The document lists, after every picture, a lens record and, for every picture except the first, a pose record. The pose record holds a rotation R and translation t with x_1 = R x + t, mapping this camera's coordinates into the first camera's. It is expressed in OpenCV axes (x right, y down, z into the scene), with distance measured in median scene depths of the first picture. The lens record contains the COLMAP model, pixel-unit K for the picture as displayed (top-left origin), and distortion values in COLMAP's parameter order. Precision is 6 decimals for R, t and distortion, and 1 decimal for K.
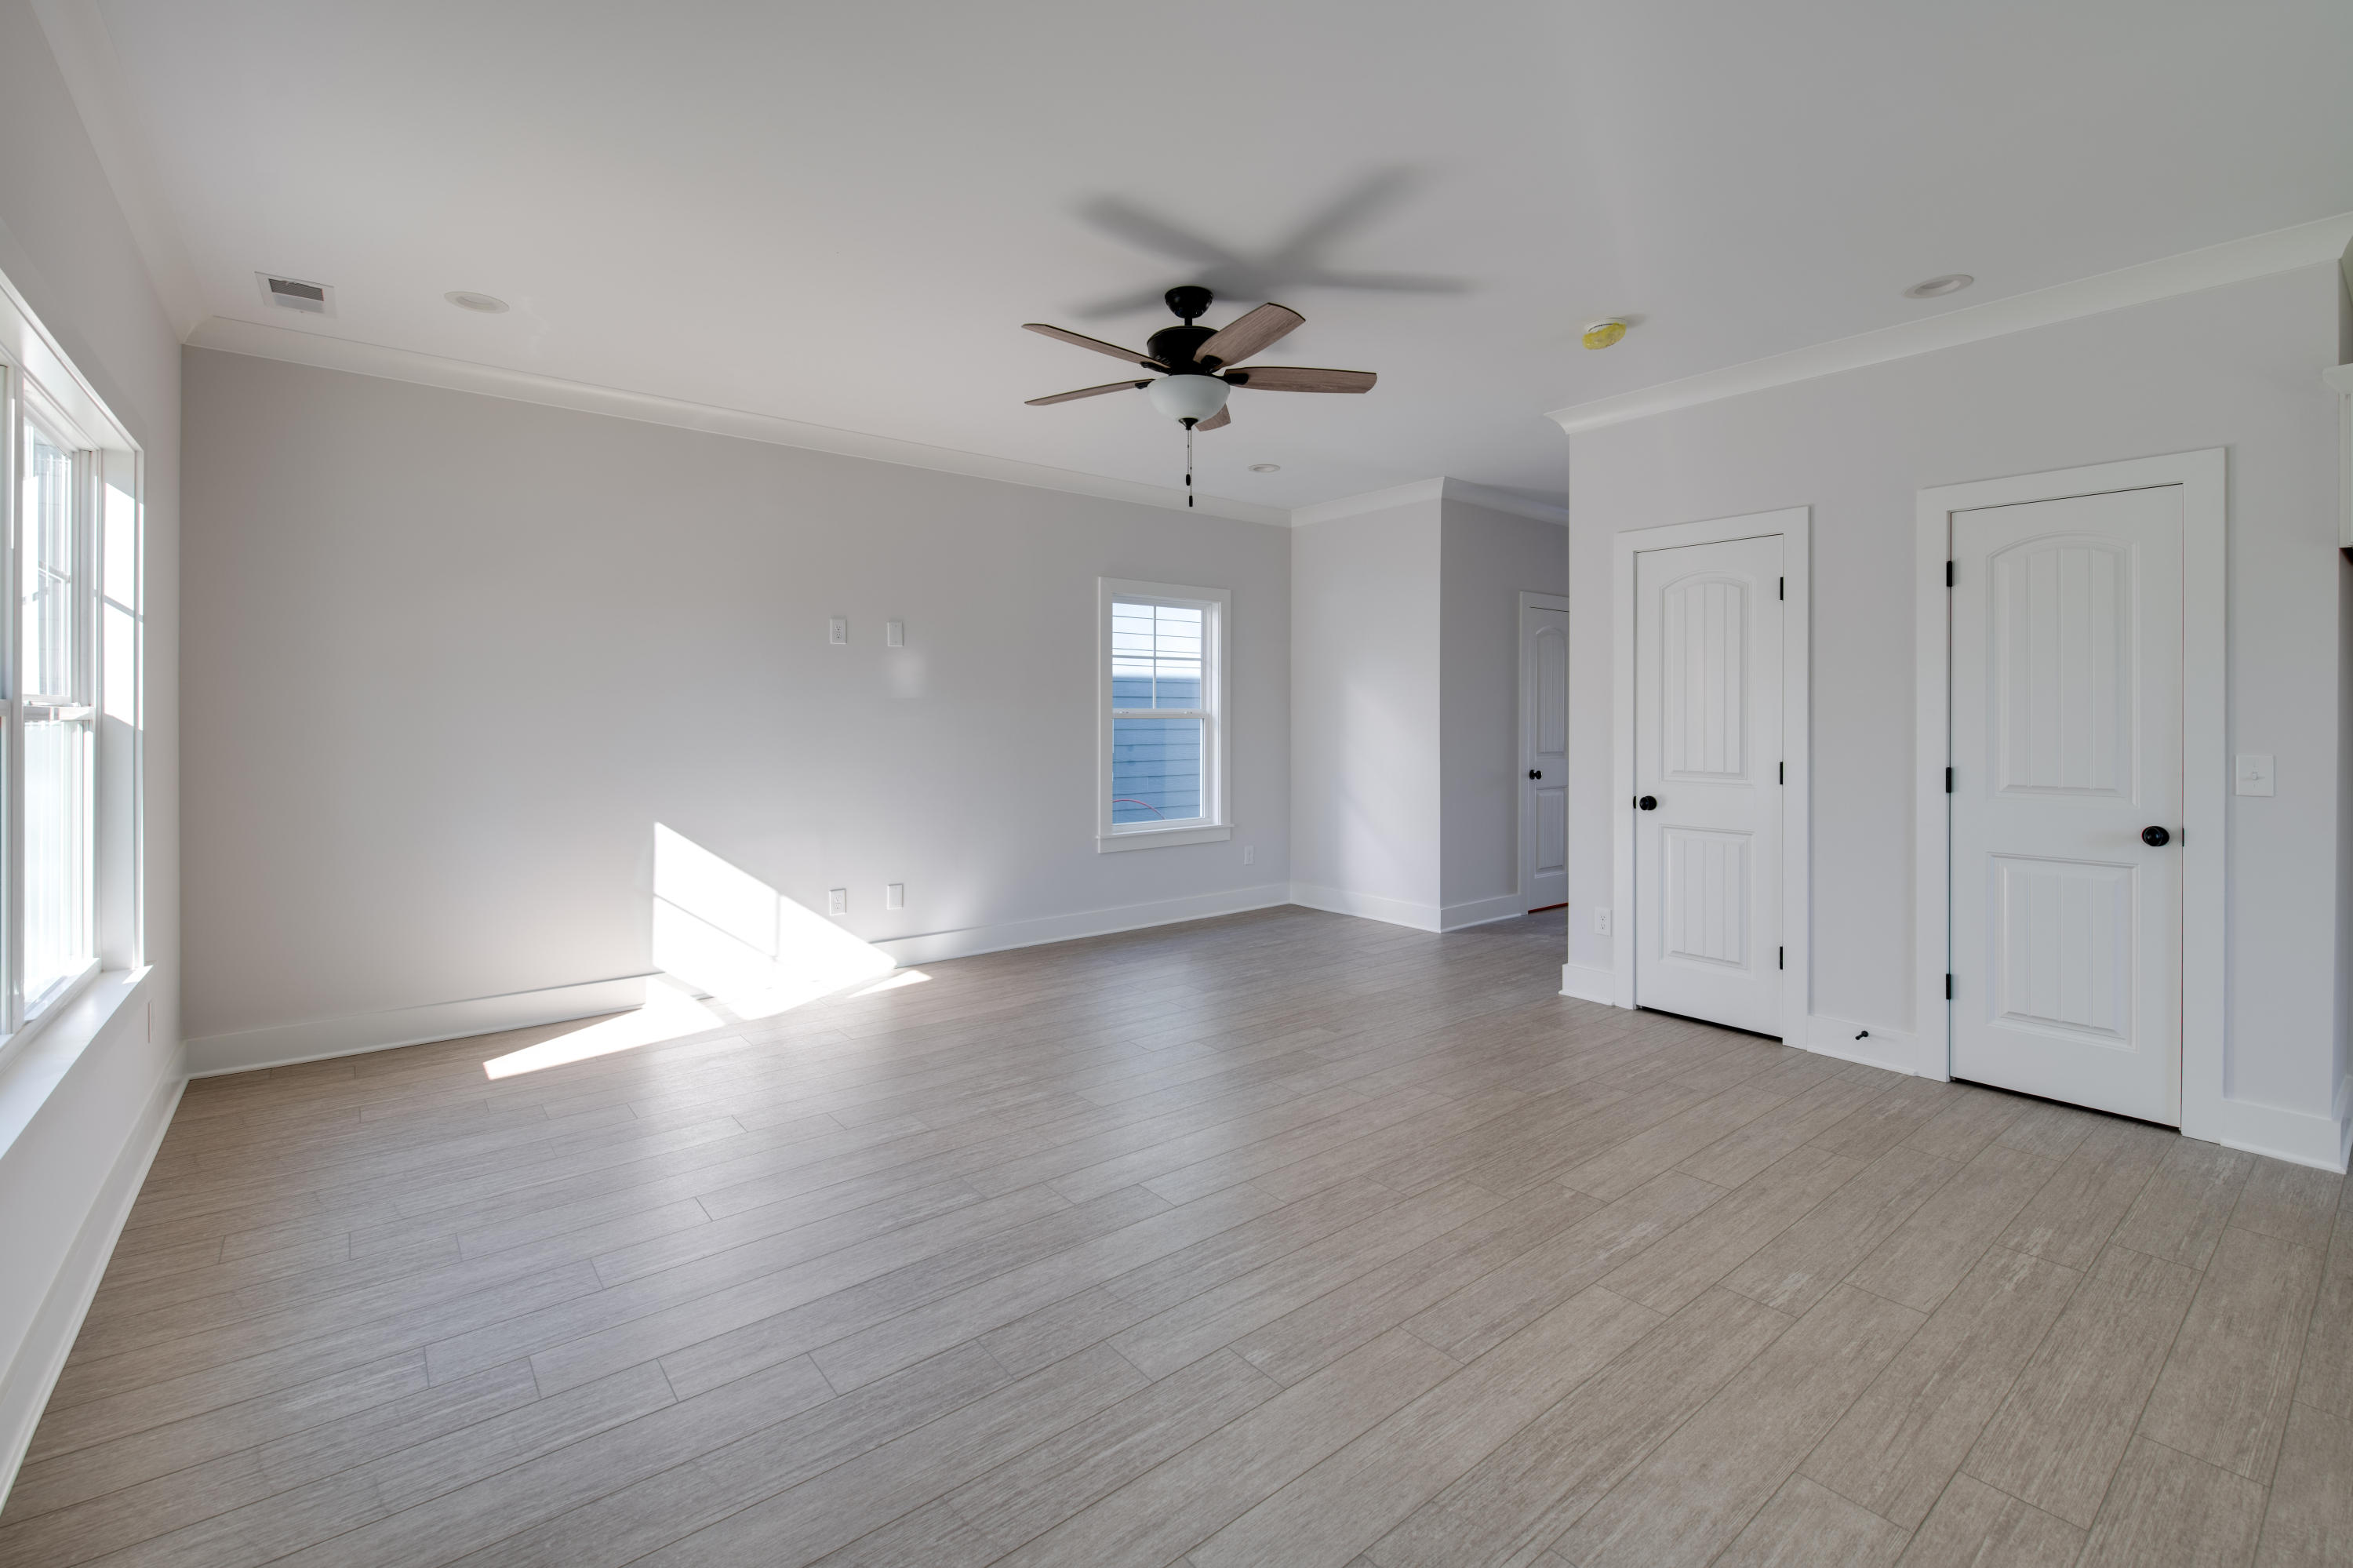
lens RADIAL K [[1027.2, 0, 1191.7], [0, 1027.2, 740.9], [0, 0, 1]] dist [0.000276, -0.006111]
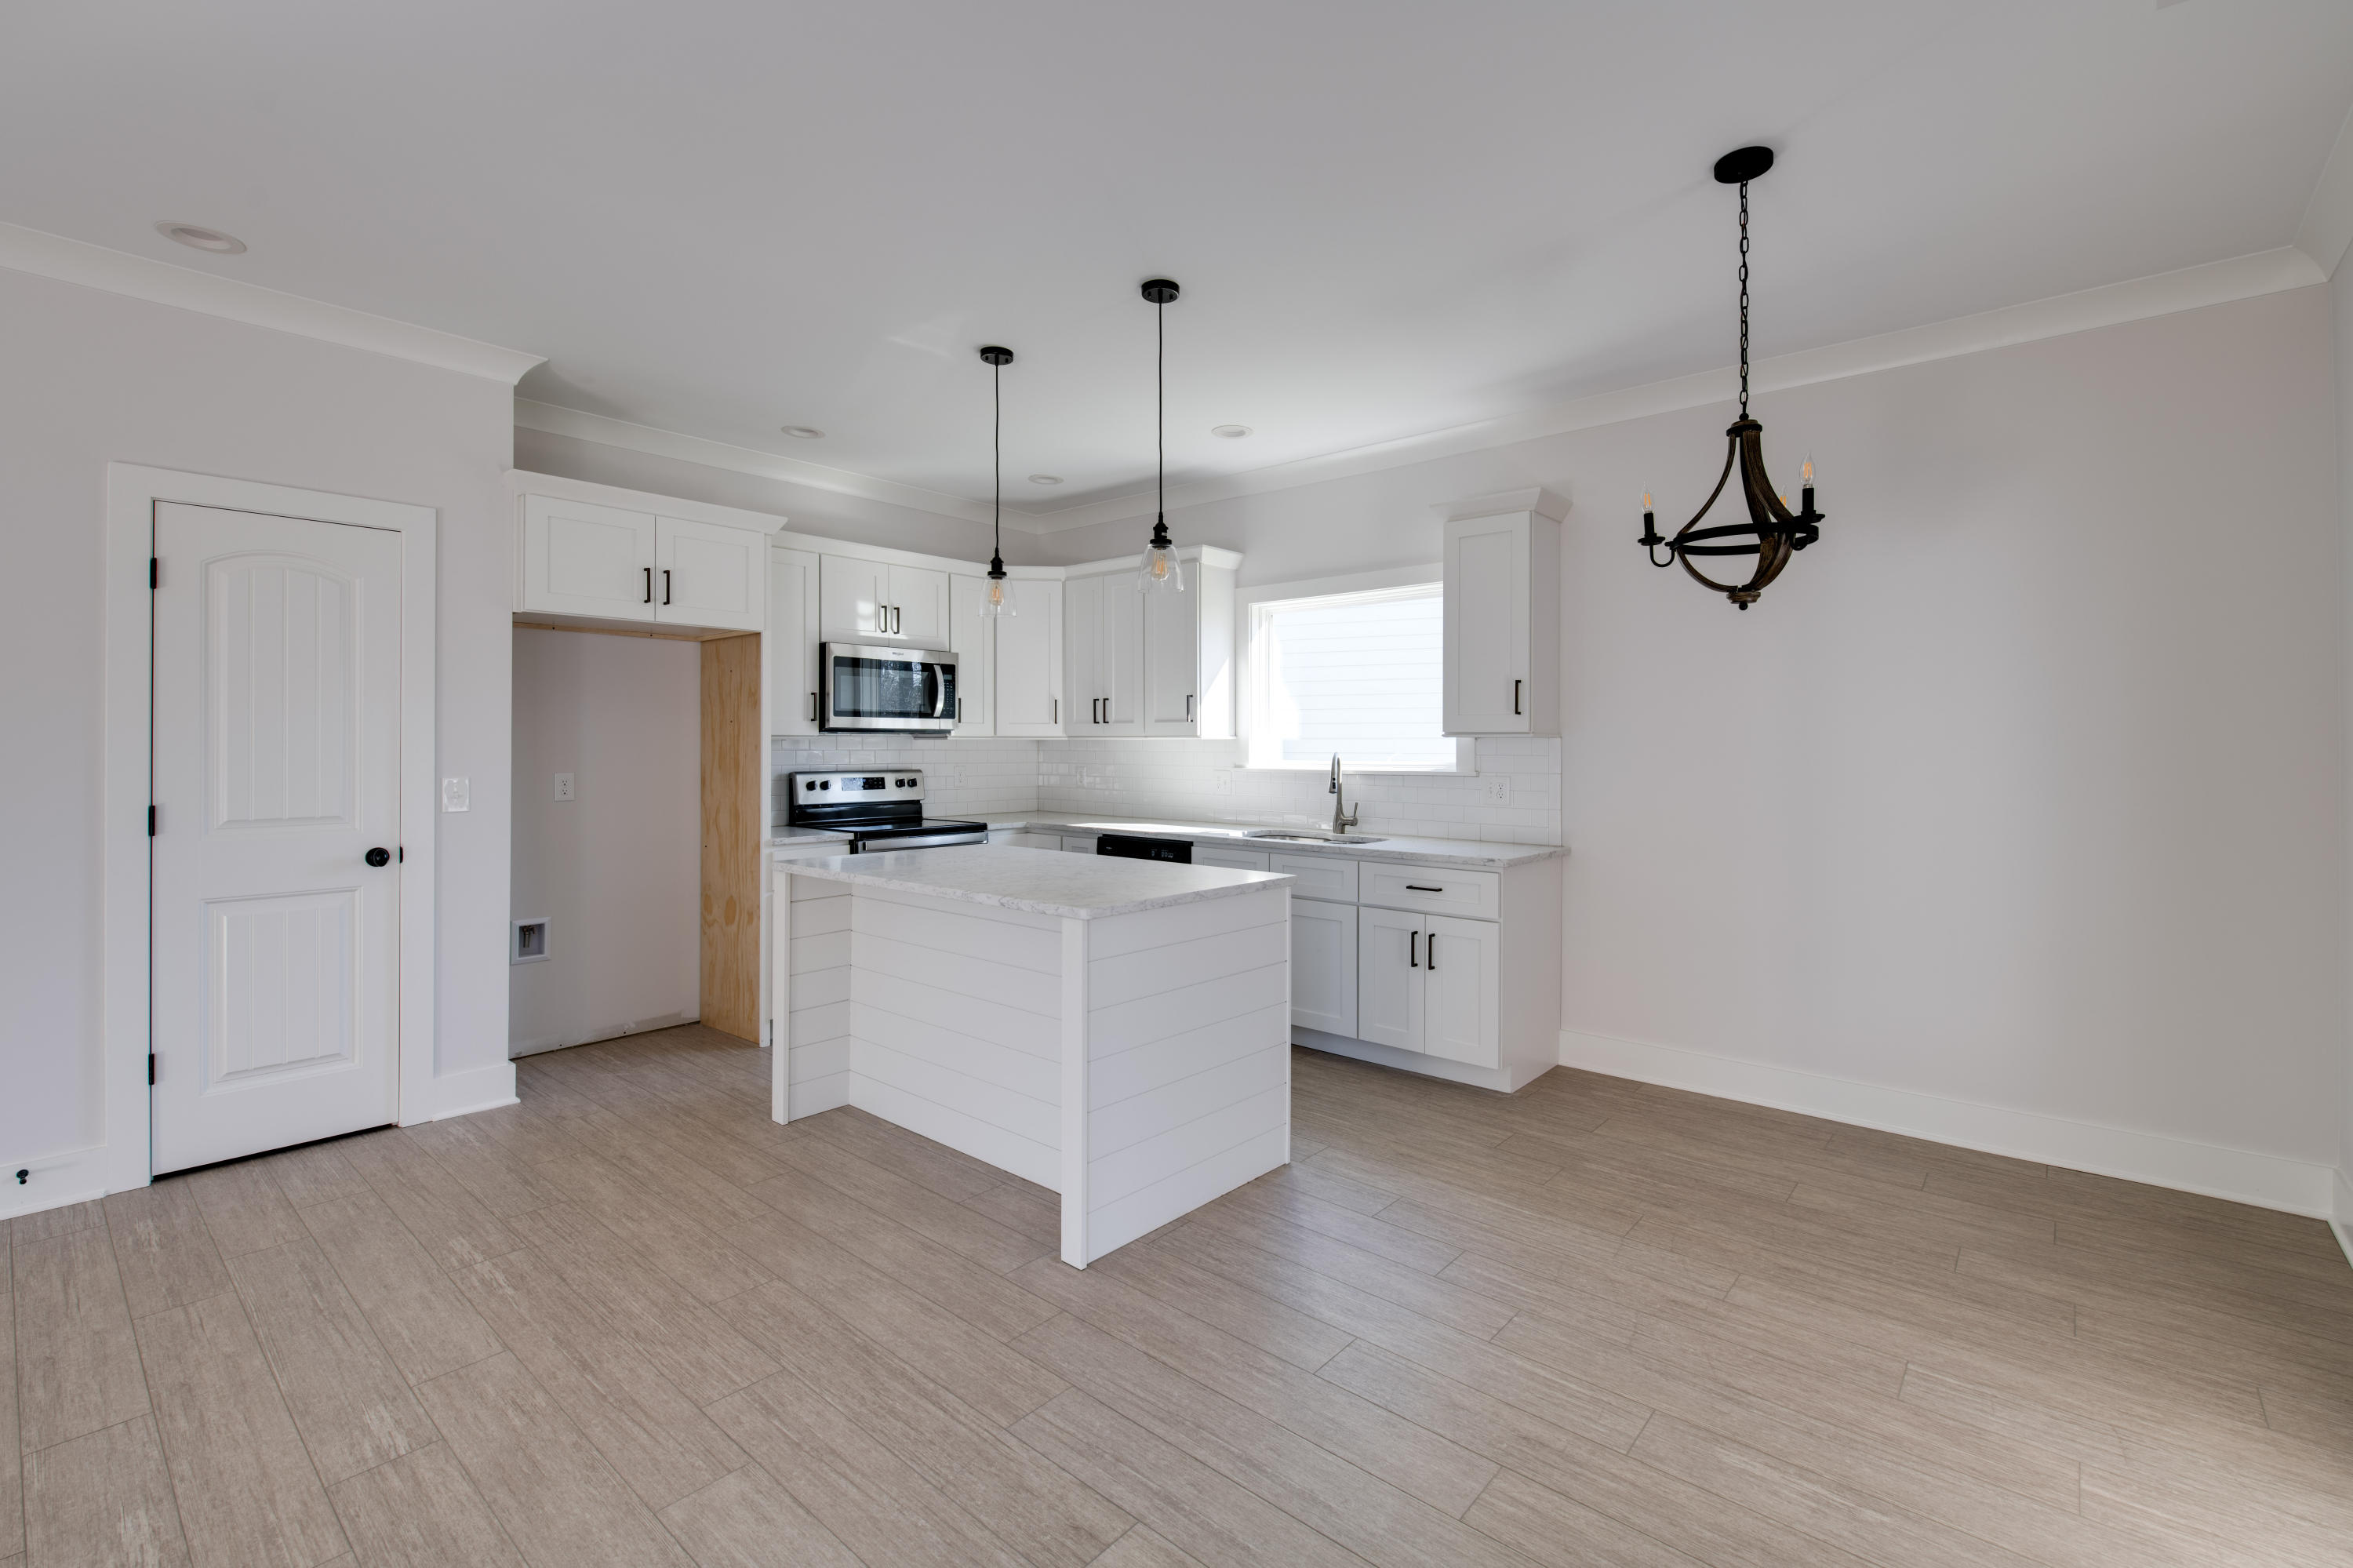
lens RADIAL K [[1027.2, 0, 1191.7], [0, 1027.2, 740.9], [0, 0, 1]] dist [0.000276, -0.006111]
pose [[-0.184525, -0.000367, 0.982828, -0.304695], [0.023325, 0.999717, 0.004753, -0.014040], [-0.982551, 0.023801, -0.184464, 0.422271]]
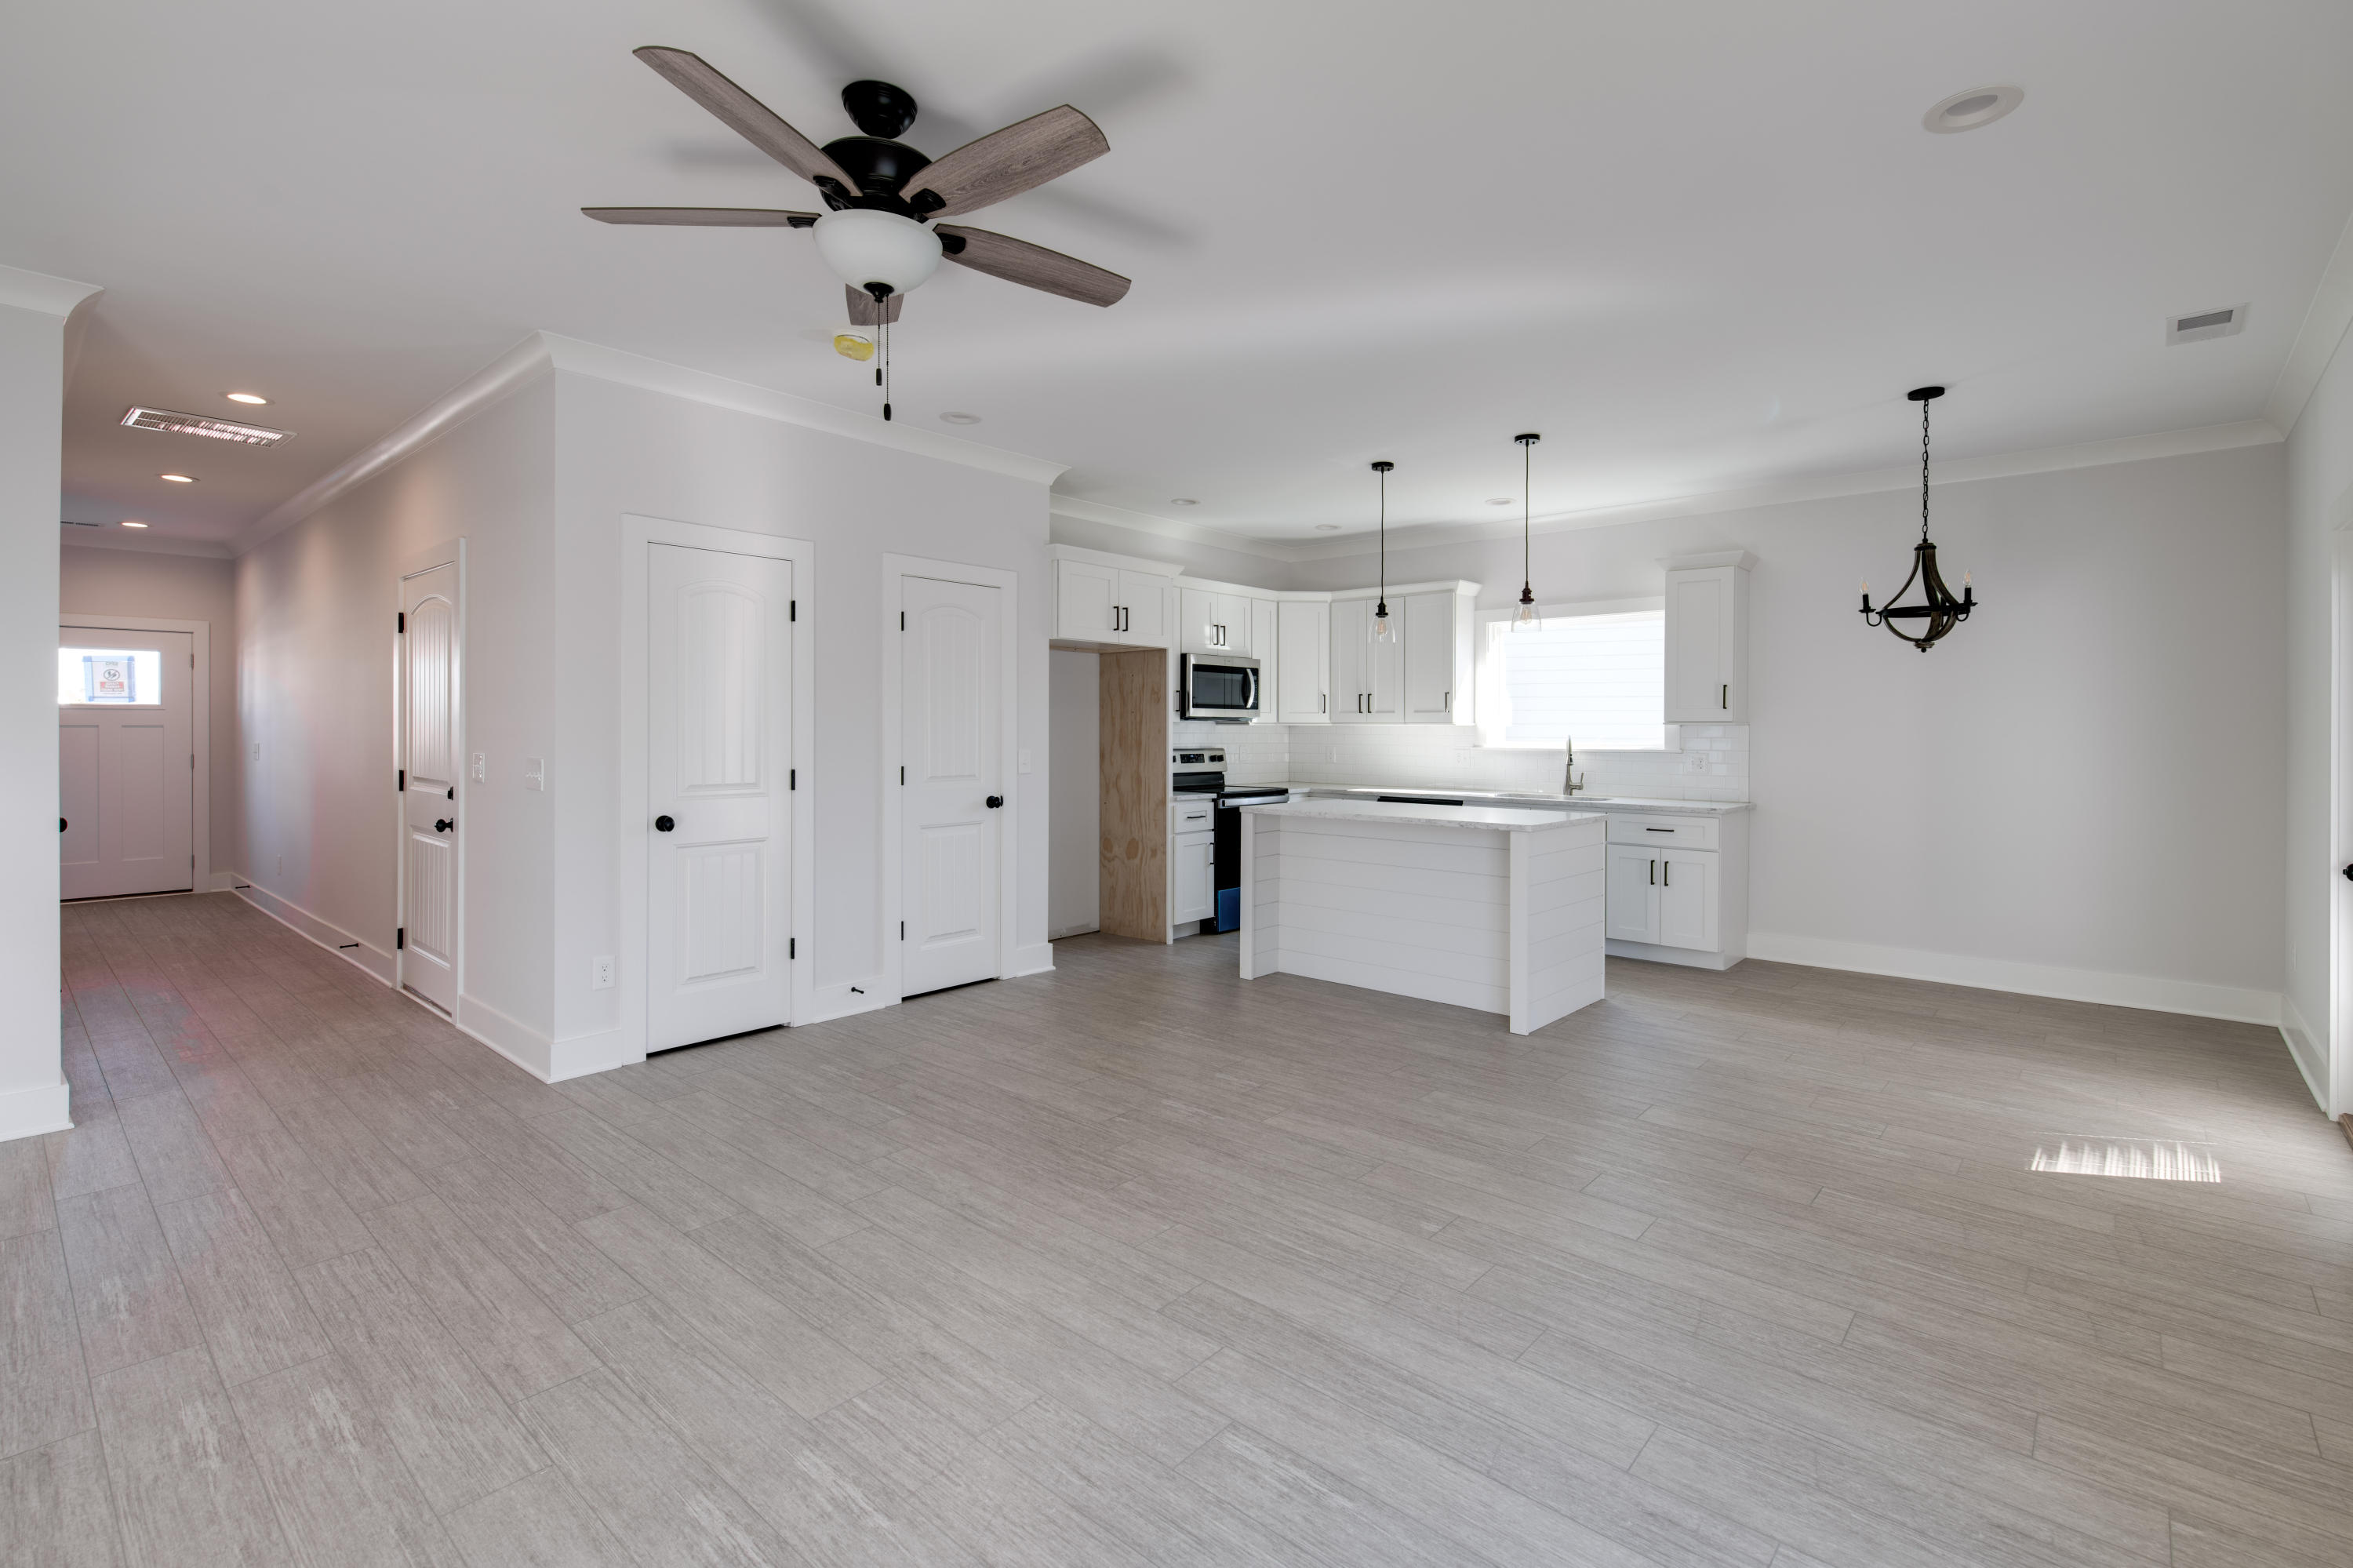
lens RADIAL K [[1063.0, 0, 1177.7], [0, 1063.0, 735.9], [0, 0, 1]] dist [0.002062, -0.007362]
pose [[-0.162044, -0.010918, 0.986723, -0.914379], [0.021648, 0.999659, 0.014616, -0.035200], [-0.986546, 0.023729, -0.161753, 1.156122]]
